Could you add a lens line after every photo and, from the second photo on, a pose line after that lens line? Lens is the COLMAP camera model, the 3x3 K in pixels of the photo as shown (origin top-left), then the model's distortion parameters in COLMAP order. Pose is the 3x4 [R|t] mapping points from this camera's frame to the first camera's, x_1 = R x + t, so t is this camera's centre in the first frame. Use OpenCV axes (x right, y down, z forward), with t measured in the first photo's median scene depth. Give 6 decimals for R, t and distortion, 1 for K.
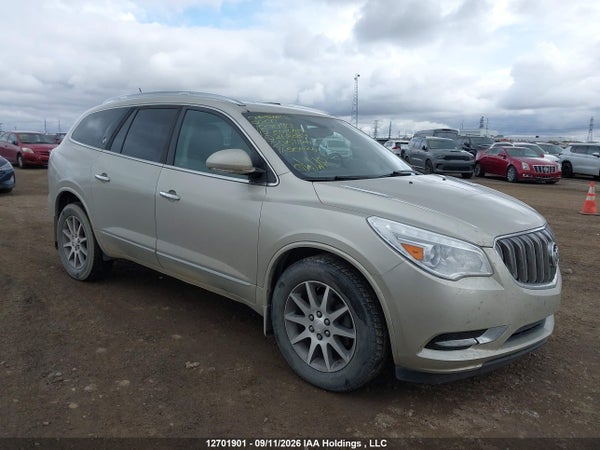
lens RADIAL K [[514.0, 0, 300.0], [0, 514.0, 225.0], [0, 0, 1]] dist [-0.005705, -0.004560]
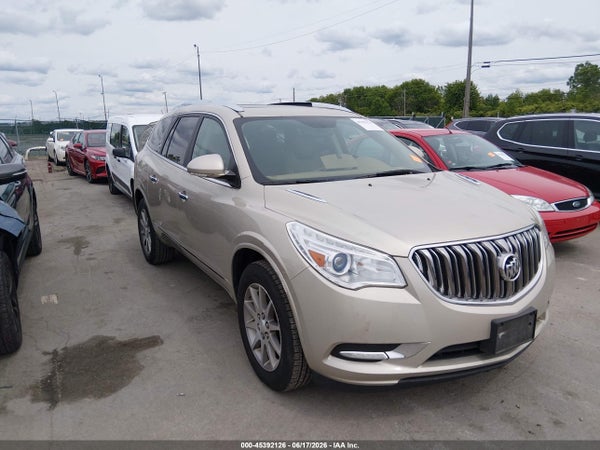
lens RADIAL K [[514.0, 0, 300.0], [0, 514.0, 225.0], [0, 0, 1]] dist [-0.005705, -0.004560]
pose [[0.936739, 0.023390, -0.349246, 0.505080], [-0.015789, 0.999573, 0.024593, -0.034077], [0.349672, -0.017523, 0.936708, 0.060026]]
